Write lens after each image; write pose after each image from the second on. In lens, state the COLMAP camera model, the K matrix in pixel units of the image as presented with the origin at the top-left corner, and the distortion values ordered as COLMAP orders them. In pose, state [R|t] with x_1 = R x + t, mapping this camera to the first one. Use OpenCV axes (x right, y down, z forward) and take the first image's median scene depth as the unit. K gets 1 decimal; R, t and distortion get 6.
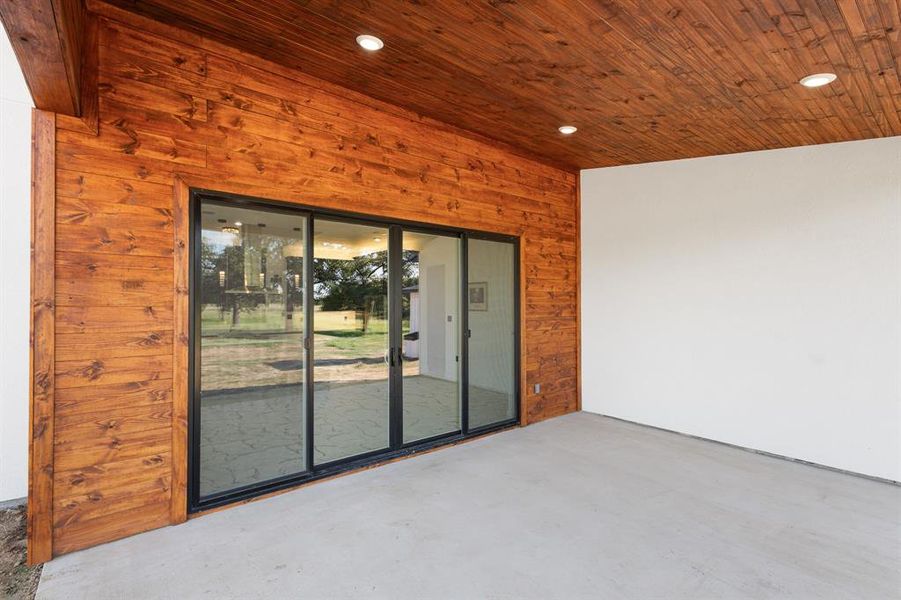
lens RADIAL K [[418.2, 0, 446.7], [0, 418.2, 296.5], [0, 0, 1]] dist [0.006716, -0.000557]
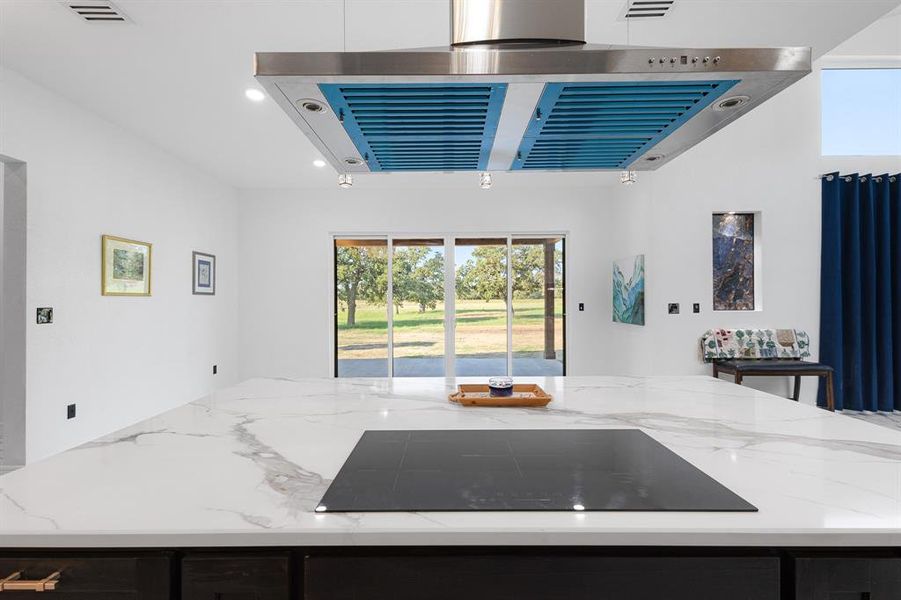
lens RADIAL K [[418.2, 0, 446.7], [0, 418.2, 296.5], [0, 0, 1]] dist [0.006716, -0.000557]
pose [[-0.773358, 0.011812, 0.633859, -0.527565], [-0.001459, 0.999791, -0.020410, 0.043553], [-0.633968, -0.016709, -0.773179, 1.076983]]
